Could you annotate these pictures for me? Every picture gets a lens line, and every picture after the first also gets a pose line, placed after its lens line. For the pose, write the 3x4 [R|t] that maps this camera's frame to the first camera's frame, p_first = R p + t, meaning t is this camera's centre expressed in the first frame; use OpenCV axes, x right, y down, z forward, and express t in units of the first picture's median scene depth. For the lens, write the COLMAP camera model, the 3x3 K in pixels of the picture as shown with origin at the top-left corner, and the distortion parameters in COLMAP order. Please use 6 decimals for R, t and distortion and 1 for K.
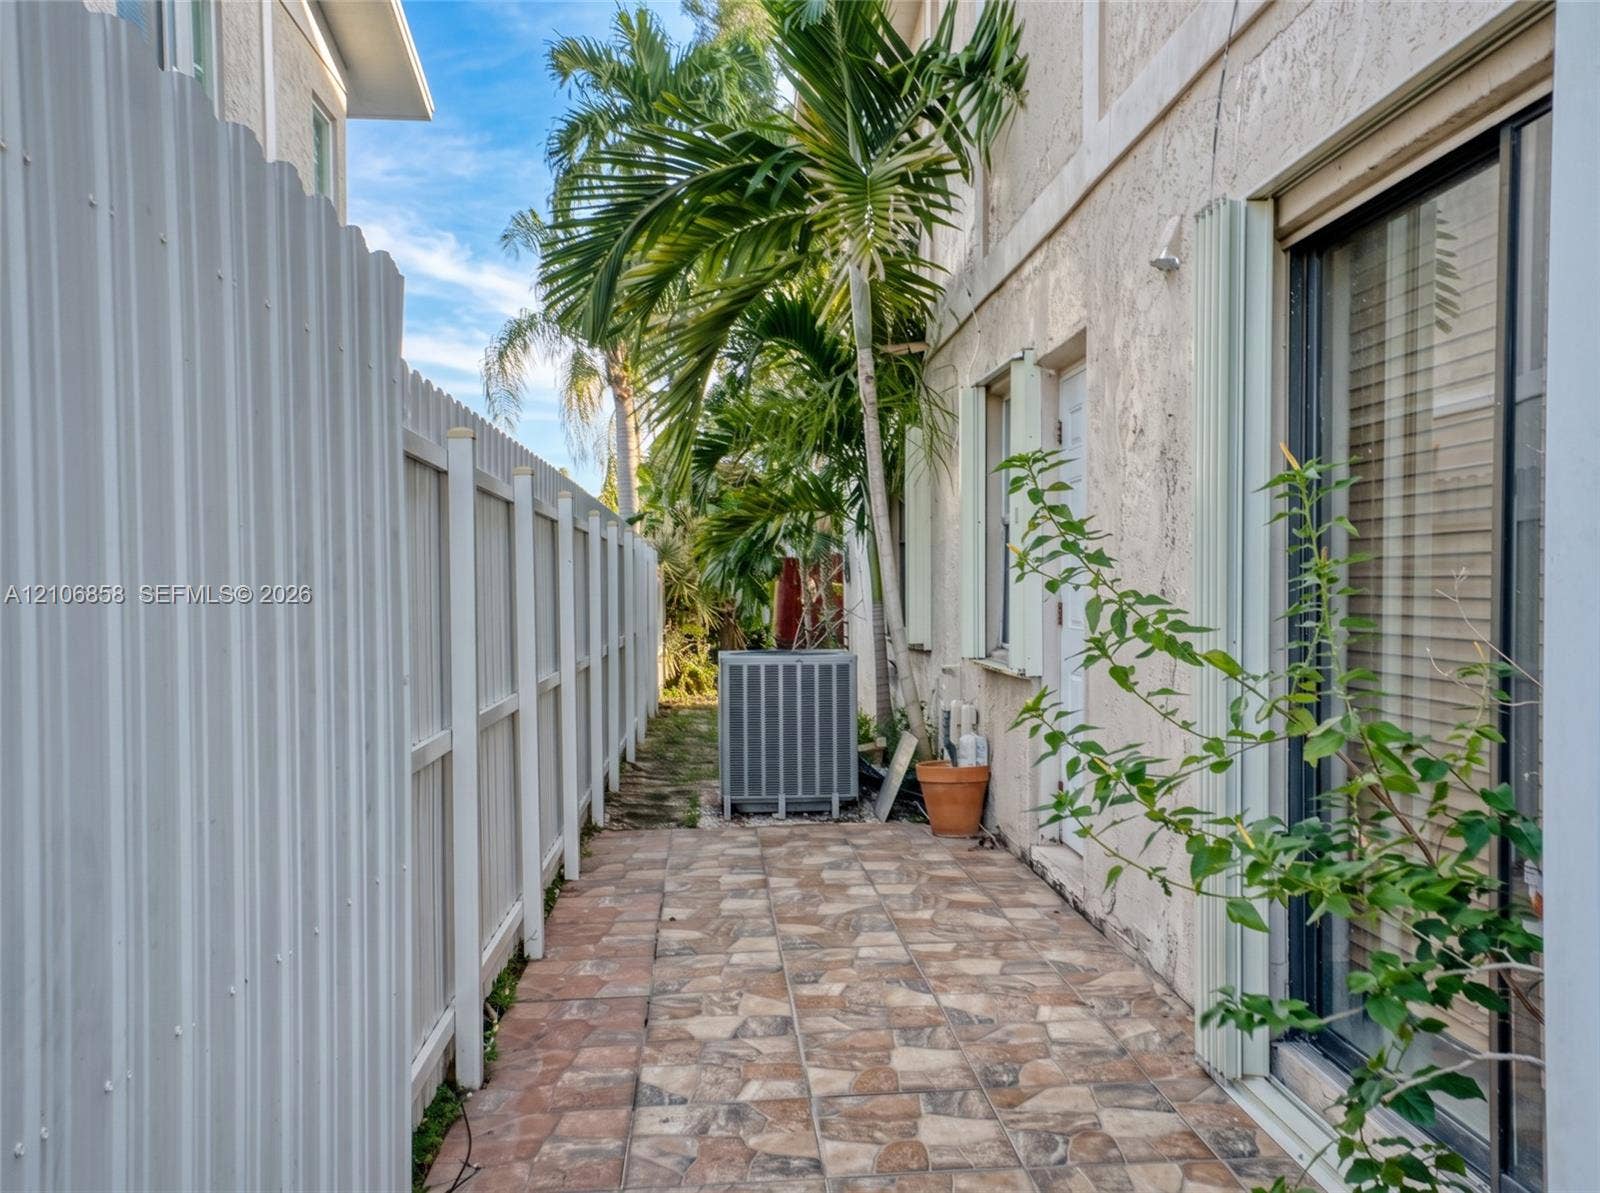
lens RADIAL K [[1301.2, 0, 811.7], [0, 1301.2, 602.5], [0, 0, 1]] dist [-0.000641, -0.002806]
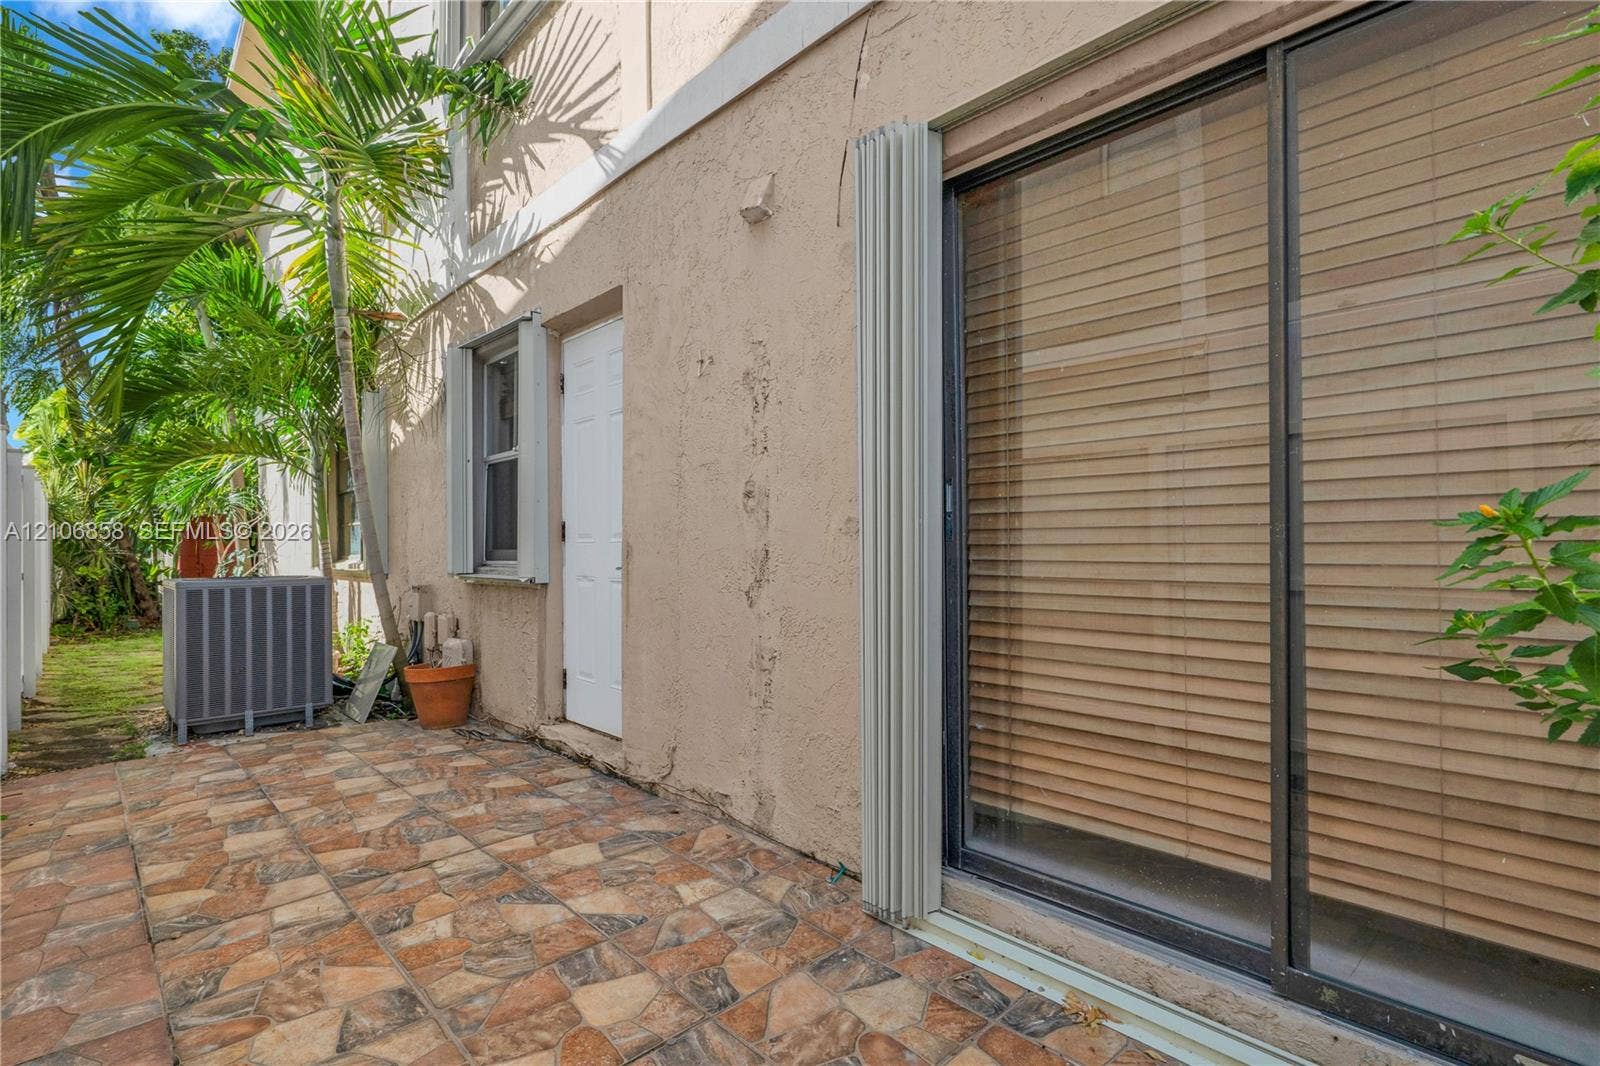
lens RADIAL K [[760.4, 0, 809.1], [0, 760.4, 527.7], [0, 0, 1]] dist [-0.005087, -0.000230]
pose [[0.771673, 0.016390, 0.635808, -0.116335], [0.008129, 0.999332, -0.035627, 0.045690], [-0.635967, 0.032661, 0.771025, 0.421855]]
